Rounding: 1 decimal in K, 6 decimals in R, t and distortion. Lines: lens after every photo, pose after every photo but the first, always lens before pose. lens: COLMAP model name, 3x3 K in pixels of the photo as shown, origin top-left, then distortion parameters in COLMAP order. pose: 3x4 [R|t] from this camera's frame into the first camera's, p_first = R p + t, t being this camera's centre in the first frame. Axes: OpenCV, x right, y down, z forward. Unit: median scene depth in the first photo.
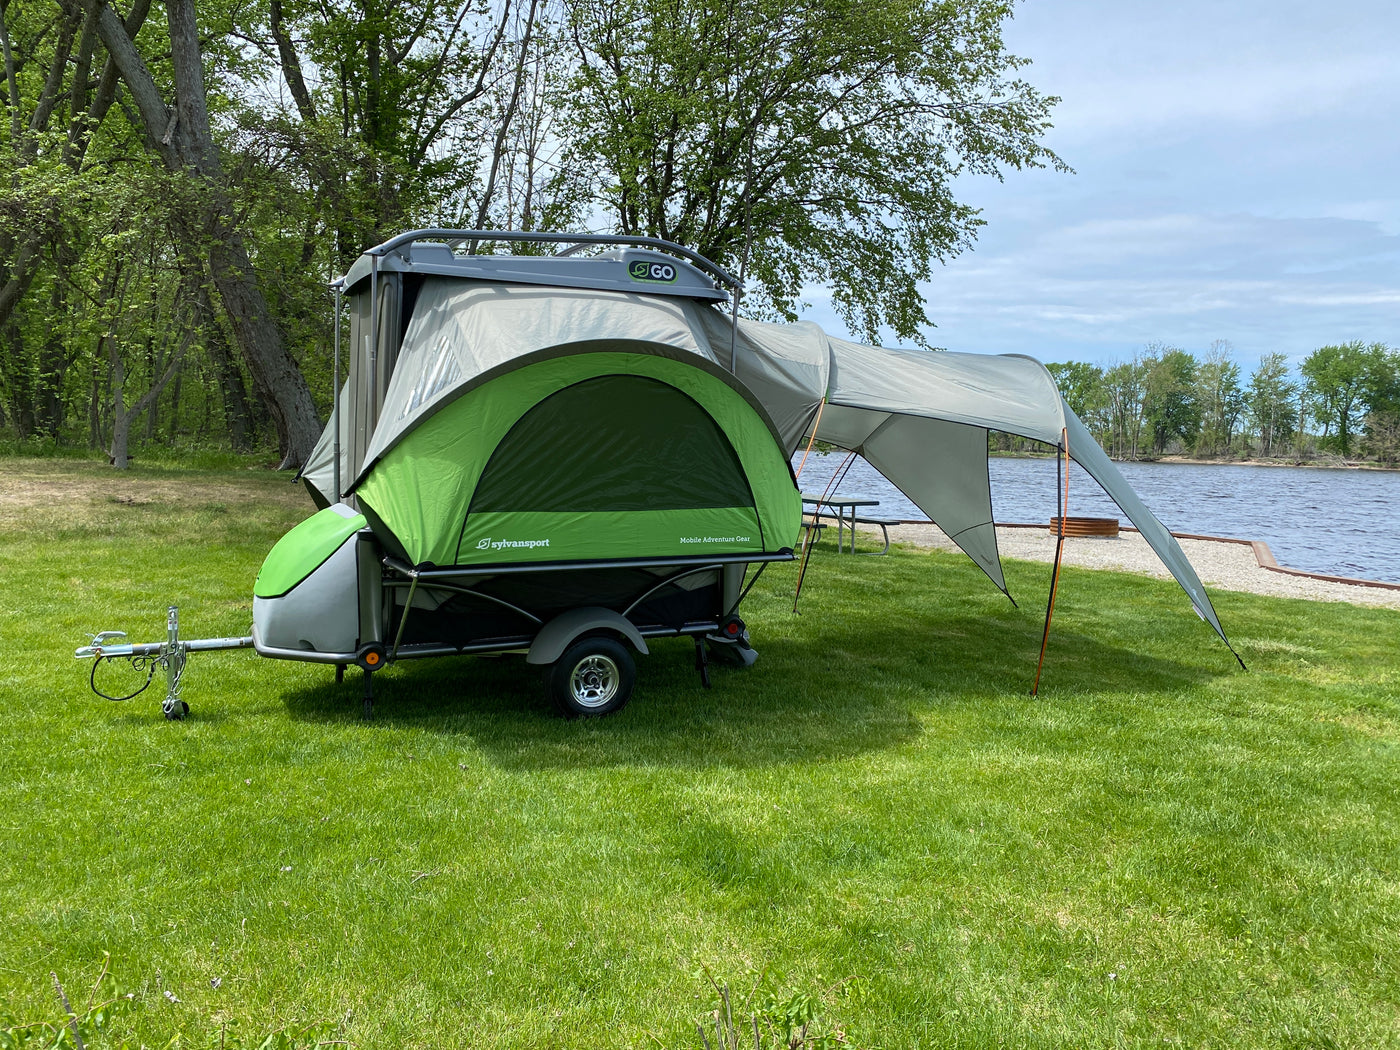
lens RADIAL K [[1076.3, 0, 697.7], [0, 1076.3, 504.0], [0, 0, 1]] dist [0.020378, 0.001727]
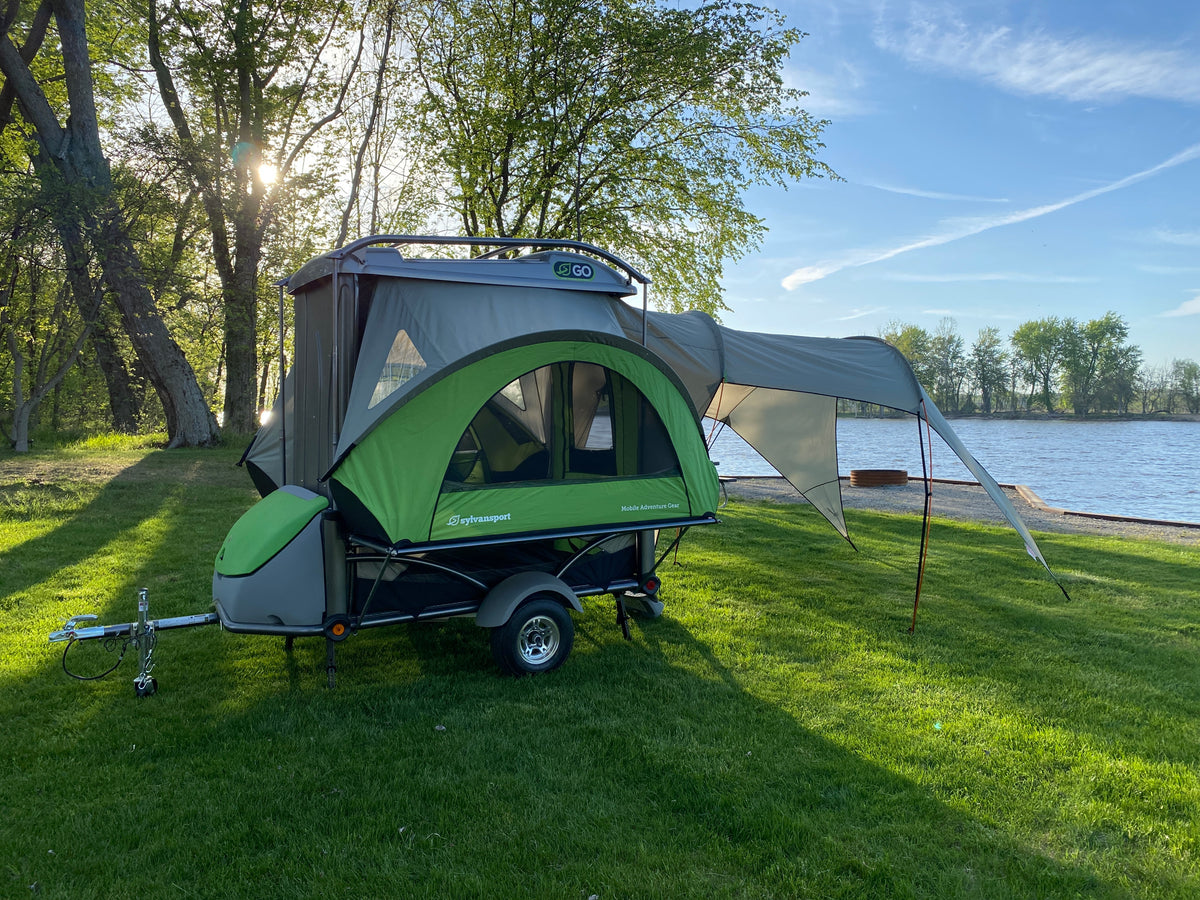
lens RADIAL K [[922.5, 0, 604.2], [0, 922.5, 421.4], [0, 0, 1]] dist [0.020378, 0.001727]
pose [[0.995418, -0.026176, 0.091967, -0.019976], [0.030332, 0.998567, -0.044083, -0.002703], [-0.090682, 0.046671, 0.994786, 0.008106]]
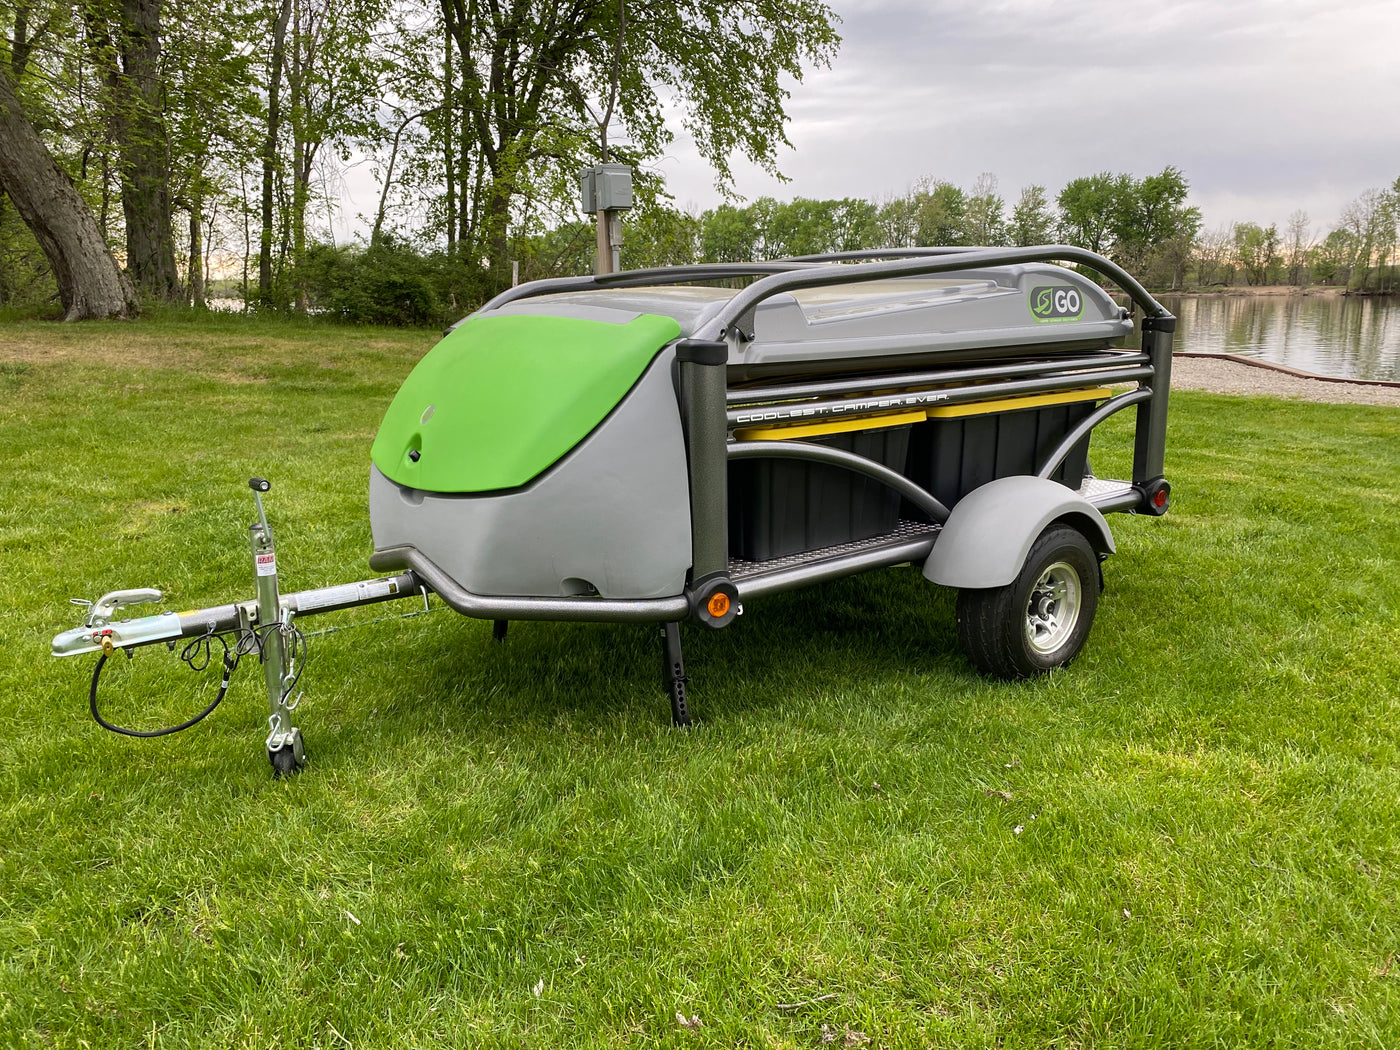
lens RADIAL K [[1076.3, 0, 701.3], [0, 1076.3, 522.5], [0, 0, 1]] dist [0.020378, 0.001727]
pose [[0.978824, -0.074677, 0.190595, -0.066956], [0.044097, 0.986146, 0.159914, 0.004044], [-0.199896, -0.148123, 0.968556, 0.086936]]
